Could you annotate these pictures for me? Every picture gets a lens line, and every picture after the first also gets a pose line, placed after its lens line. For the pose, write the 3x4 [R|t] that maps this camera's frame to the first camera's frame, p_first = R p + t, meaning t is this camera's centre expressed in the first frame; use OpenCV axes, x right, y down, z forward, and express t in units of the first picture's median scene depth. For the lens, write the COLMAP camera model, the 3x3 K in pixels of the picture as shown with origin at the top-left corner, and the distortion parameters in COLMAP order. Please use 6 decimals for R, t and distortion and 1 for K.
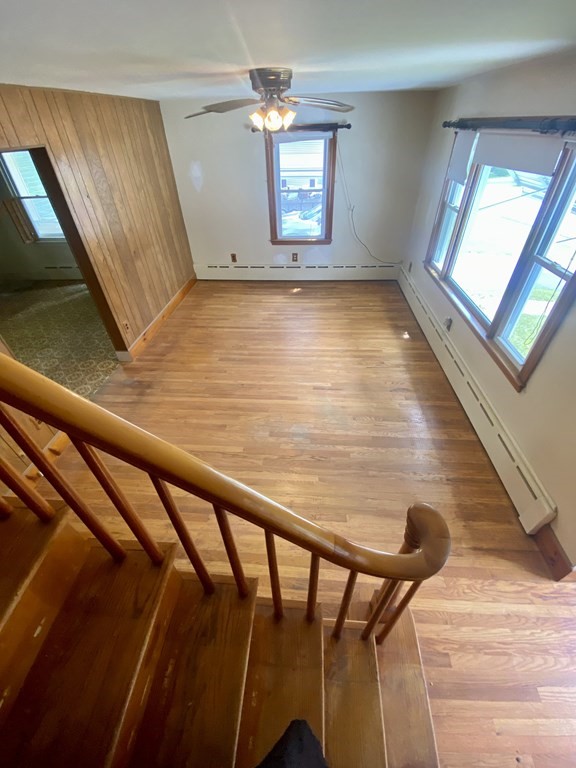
lens RADIAL K [[312.1, 0, 289.8], [0, 312.1, 386.2], [0, 0, 1]] dist [0.018831, -0.024364]
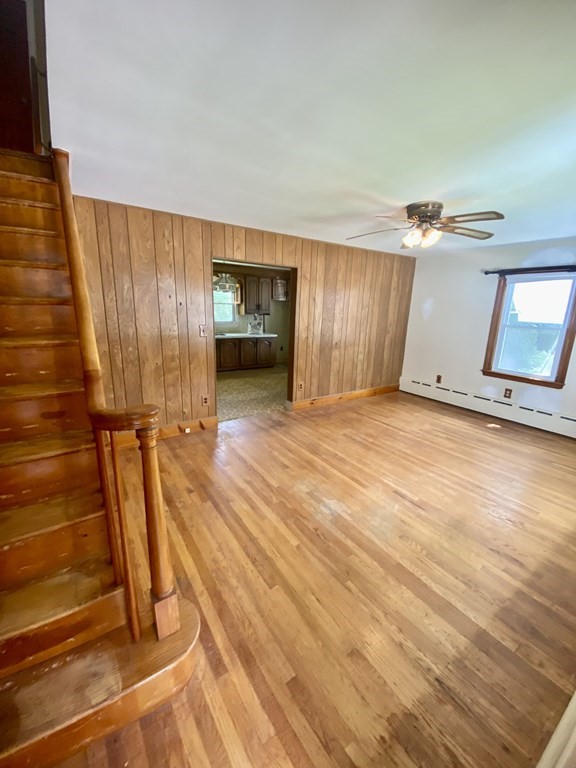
lens RADIAL K [[312.1, 0, 289.8], [0, 312.1, 386.2], [0, 0, 1]] dist [0.018831, -0.024364]
pose [[0.610519, 0.229548, -0.758007, 0.393990], [-0.533742, 0.826345, -0.179647, 0.061603], [0.585138, 0.514258, 0.627019, 0.130463]]
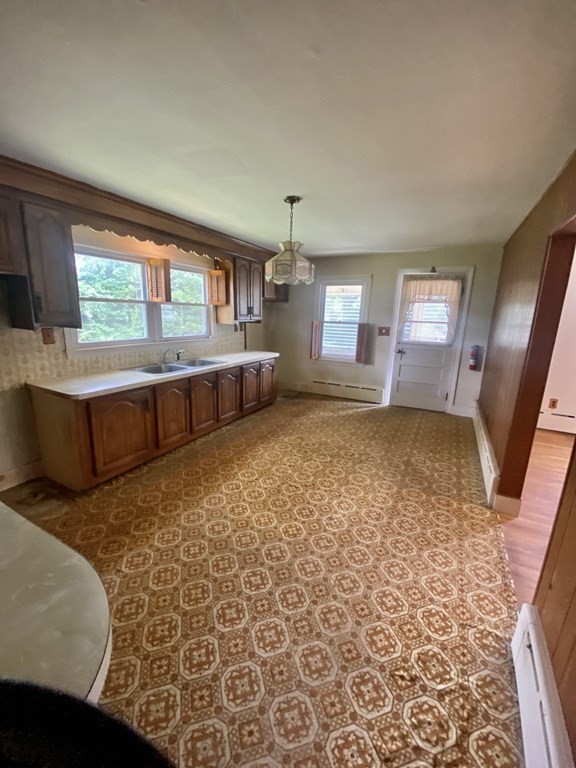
lens RADIAL K [[312.1, 0, 289.8], [0, 312.1, 386.2], [0, 0, 1]] dist [0.018831, -0.024364]
pose [[0.915138, 0.145099, -0.376124, -0.666755], [-0.291449, 0.882725, -0.368584, 0.059065], [0.278532, 0.446926, 0.850104, 0.143701]]
